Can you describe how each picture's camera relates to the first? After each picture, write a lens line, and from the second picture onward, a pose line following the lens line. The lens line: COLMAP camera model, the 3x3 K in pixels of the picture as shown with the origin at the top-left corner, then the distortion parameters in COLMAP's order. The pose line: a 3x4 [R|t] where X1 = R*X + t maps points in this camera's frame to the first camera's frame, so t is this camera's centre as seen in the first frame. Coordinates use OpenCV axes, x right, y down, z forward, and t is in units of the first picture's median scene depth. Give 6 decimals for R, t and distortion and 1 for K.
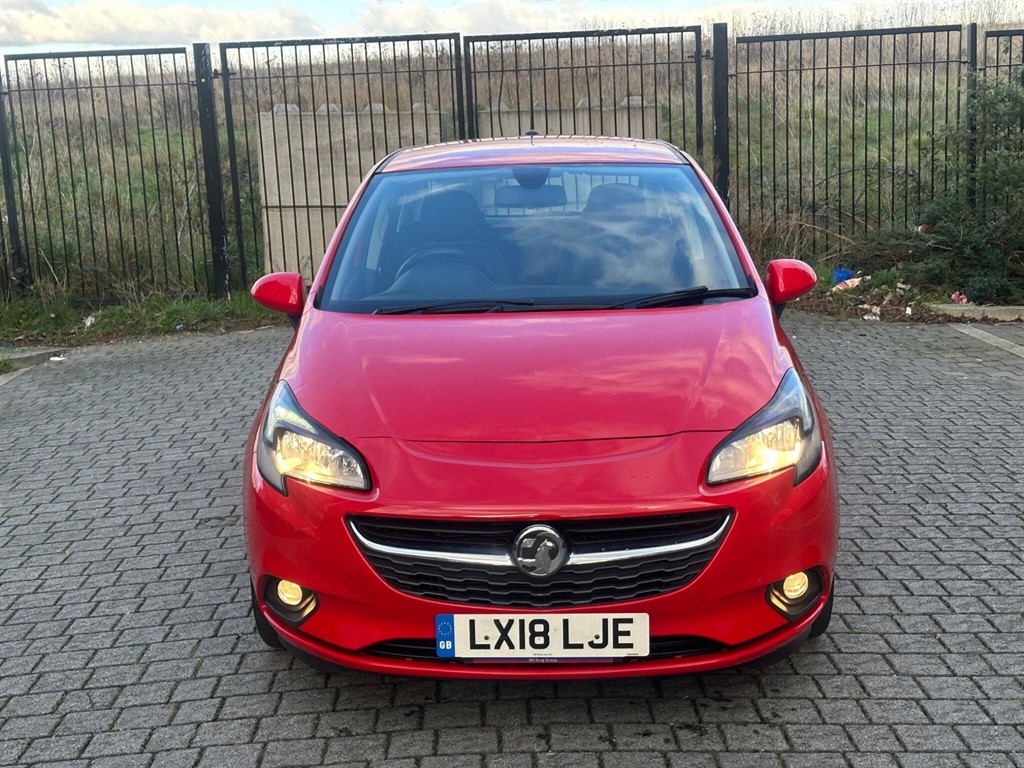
lens RADIAL K [[1423.9, 0, 499.2], [0, 1423.9, 358.8], [0, 0, 1]] dist [0.111494, 0.000000]
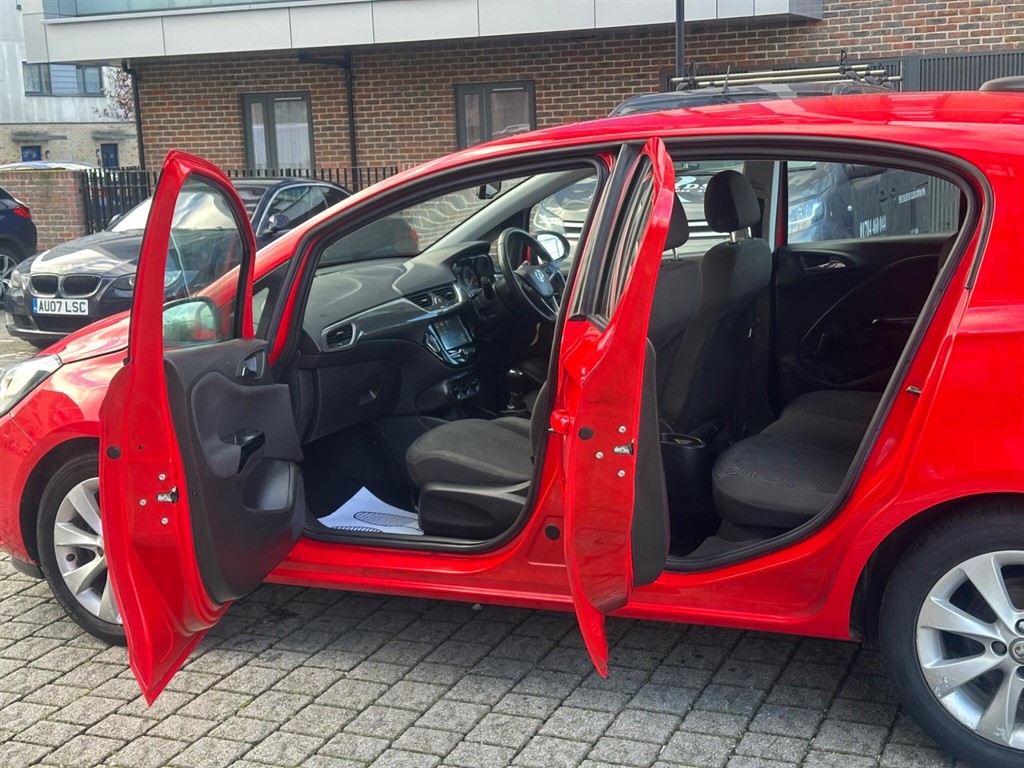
lens RADIAL K [[1423.9, 0, 507.5], [0, 1423.9, 373.2], [0, 0, 1]] dist [0.111494, 0.000000]
pose [[-0.426268, 0.210530, -0.879757, 0.993252], [-0.084226, 0.959079, 0.270322, -0.294538], [0.900667, 0.189328, -0.391093, 1.698461]]
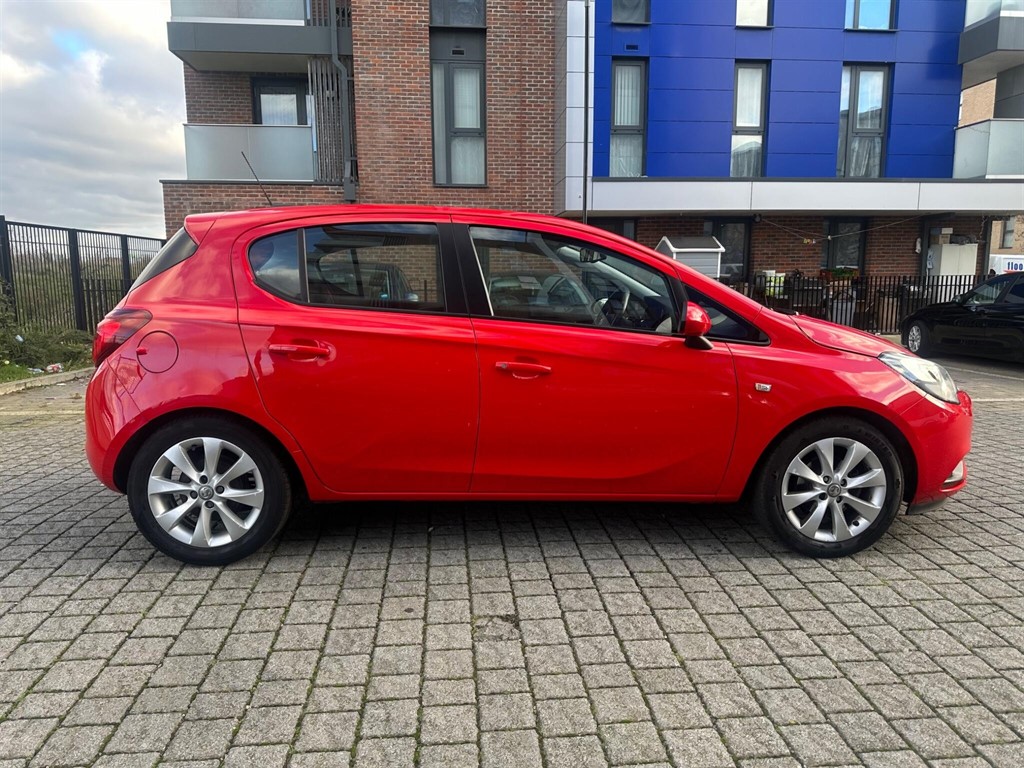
lens RADIAL K [[717.2, 0, 520.8], [0, 717.2, 383.2], [0, 0, 1]] dist [0.042941, -0.045053]
pose [[-0.090278, -0.106348, 0.990222, -0.856495], [0.162219, 0.979434, 0.119979, -0.104864], [-0.982616, 0.171464, -0.071169, 1.421480]]
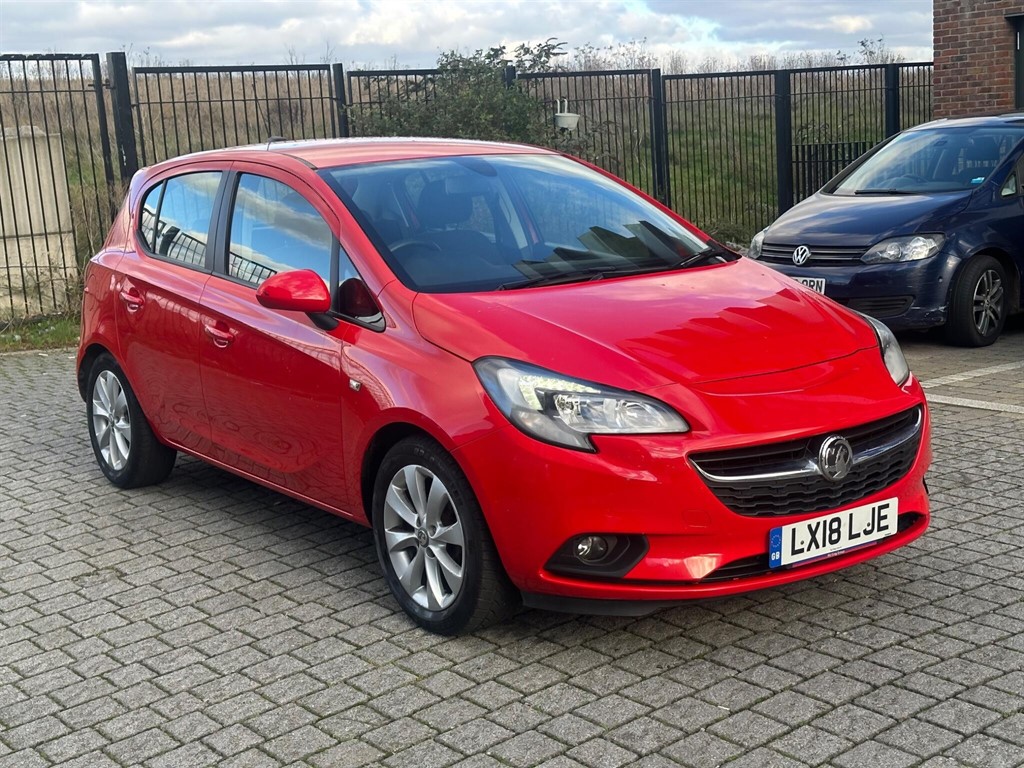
lens RADIAL K [[1419.7, 0, 511.7], [0, 1419.7, 381.2], [0, 0, 1]] dist [0.131961, 0.000000]
pose [[0.792185, -0.112600, 0.599803, -0.732552], [0.127657, 0.991663, 0.017561, 0.017132], [-0.596780, 0.062658, 0.799955, 0.194952]]
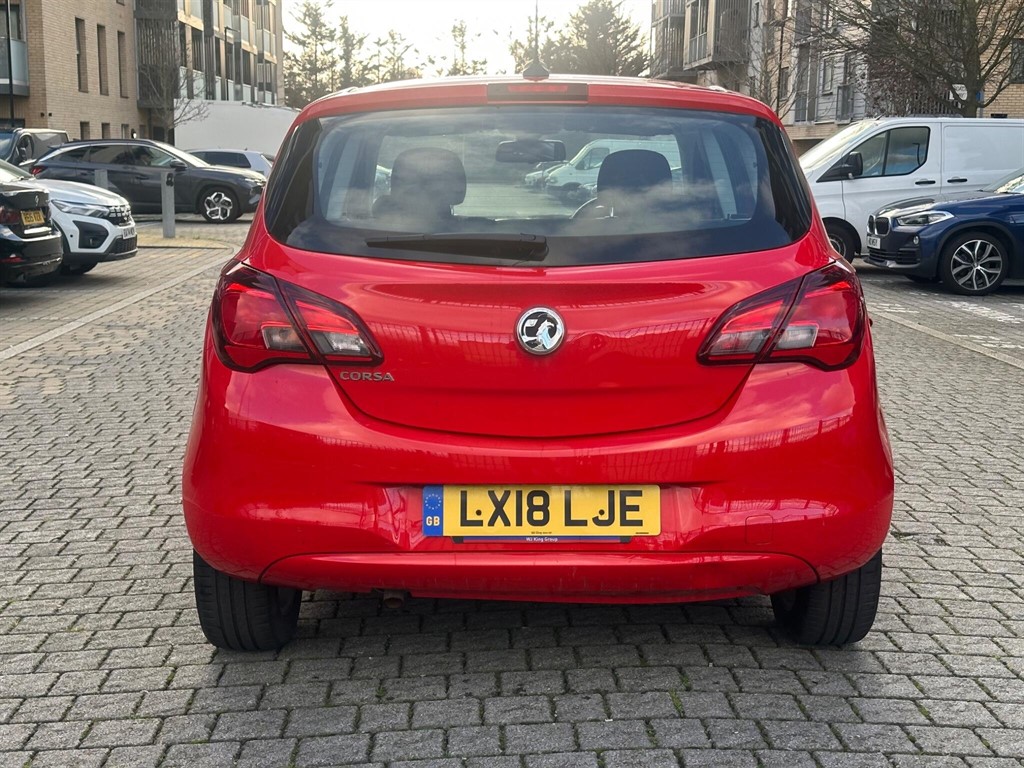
lens RADIAL K [[1423.9, 0, 525.1], [0, 1423.9, 361.6], [0, 0, 1]] dist [0.111494, 0.000000]
pose [[-0.999024, 0.034333, -0.027795, 0.075586], [0.024352, 0.953019, 0.301931, -0.347644], [0.036855, 0.300959, -0.952925, 2.520990]]
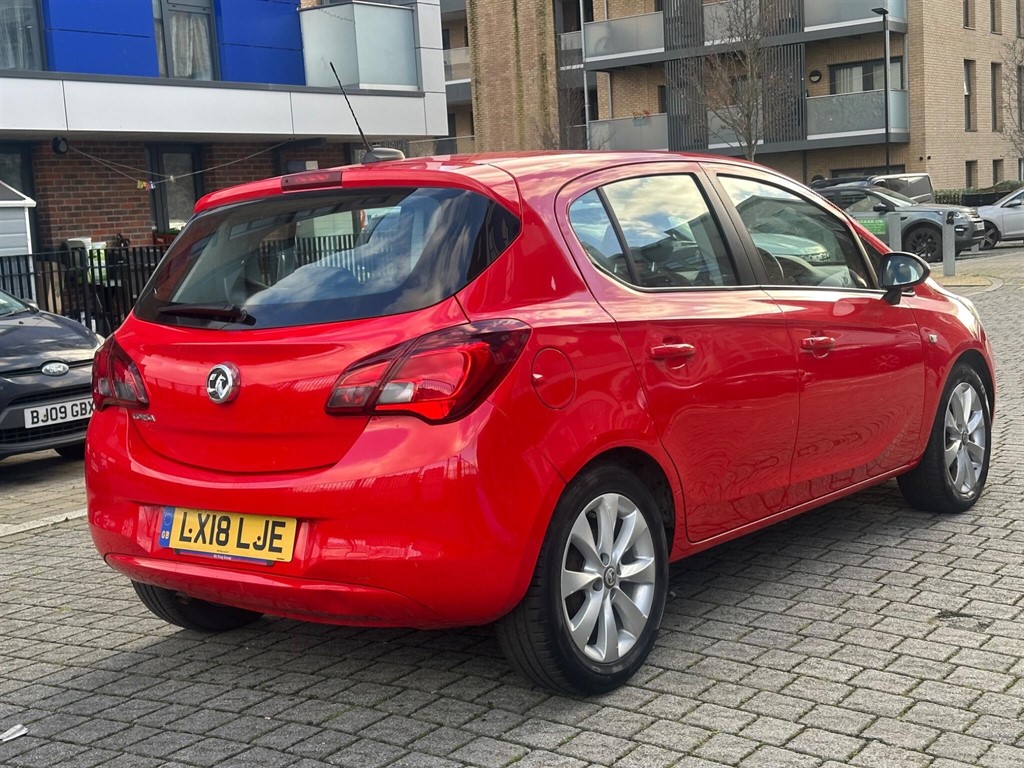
lens RADIAL K [[1423.9, 0, 520.5], [0, 1423.9, 361.1], [0, 0, 1]] dist [0.111494, 0.000000]
pose [[-0.806025, 0.027431, 0.591246, -0.655775], [0.184227, 0.960932, 0.206568, -0.302657], [-0.562481, 0.275423, -0.779588, 2.399031]]
